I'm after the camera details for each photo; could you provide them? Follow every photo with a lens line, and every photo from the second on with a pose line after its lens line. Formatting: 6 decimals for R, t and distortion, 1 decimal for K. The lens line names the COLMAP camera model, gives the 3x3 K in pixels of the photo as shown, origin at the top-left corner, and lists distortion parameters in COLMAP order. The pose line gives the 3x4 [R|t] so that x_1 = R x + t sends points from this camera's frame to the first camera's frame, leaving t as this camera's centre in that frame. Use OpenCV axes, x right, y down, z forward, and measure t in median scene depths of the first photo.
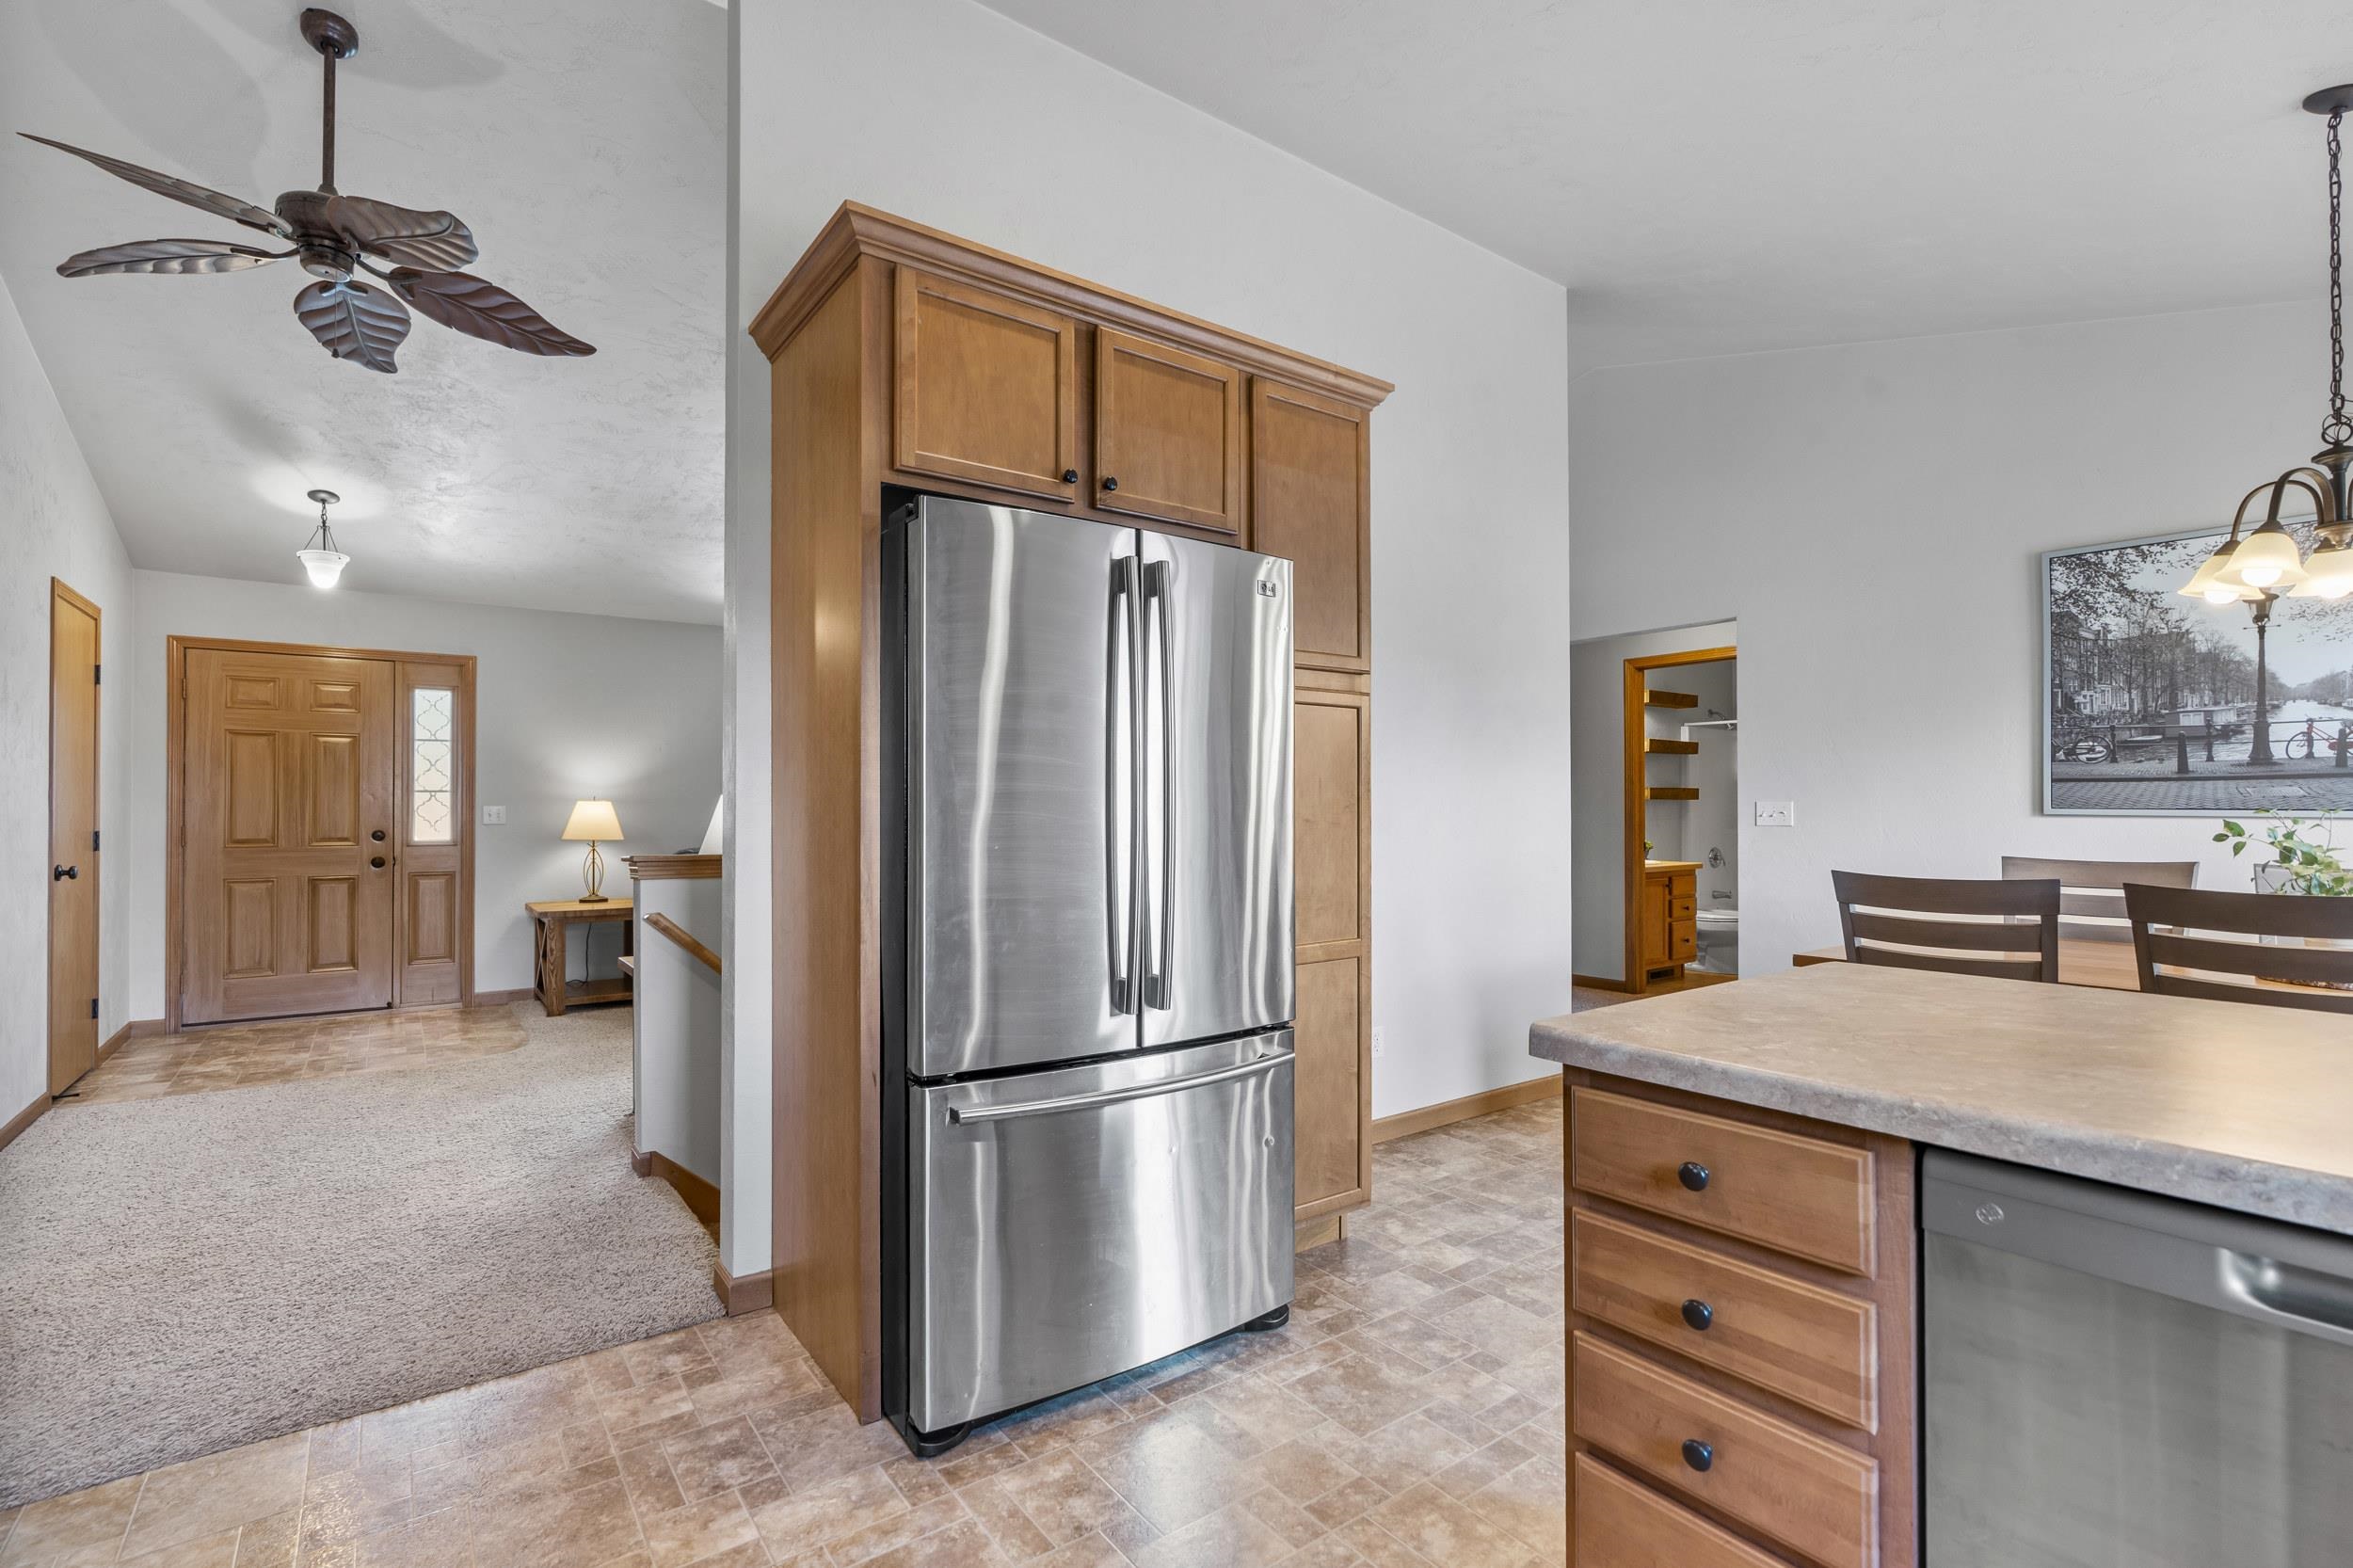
lens RADIAL K [[1068.9, 0, 1175.2], [0, 1068.9, 803.2], [0, 0, 1]] dist [-0.008218, 0.004905]
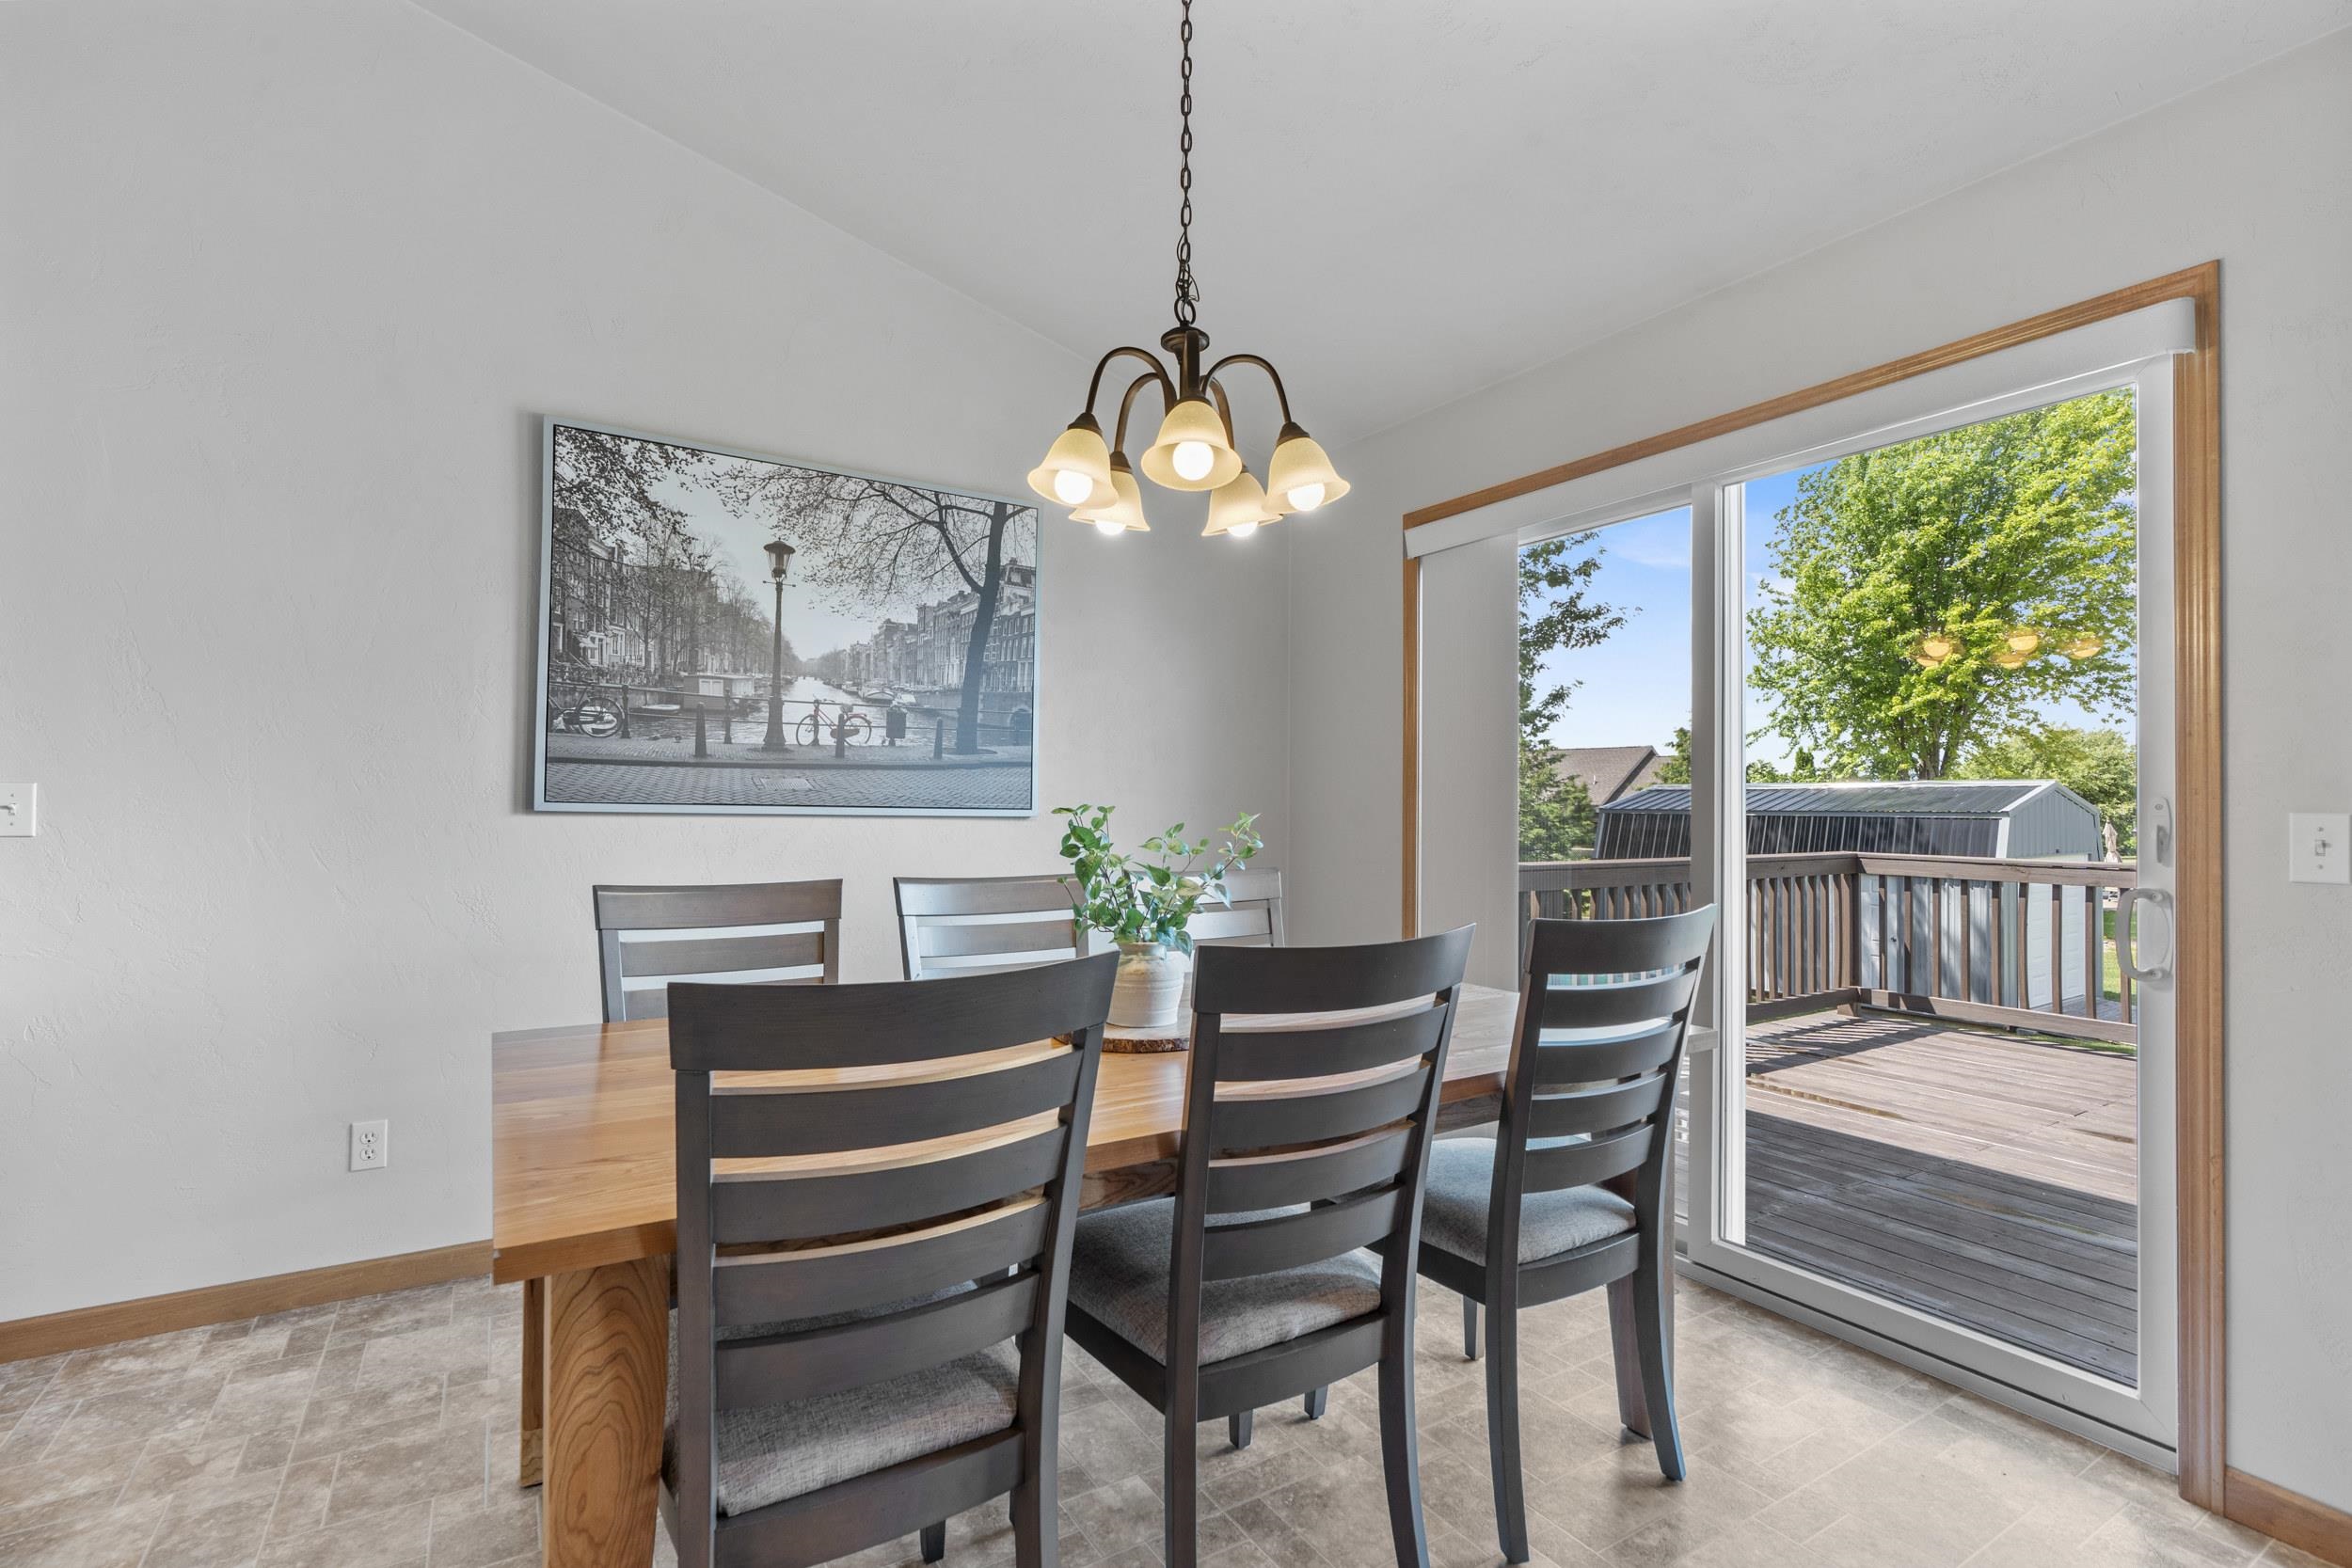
lens RADIAL K [[1068.3, 0, 1121.9], [0, 1068.3, 788.1], [0, 0, 1]] dist [-0.008218, 0.004905]
pose [[0.101198, 0.016637, 0.994727, 0.215116], [-0.012304, 0.999805, -0.015470, 0.002249], [-0.994790, -0.010674, 0.101383, 0.618785]]
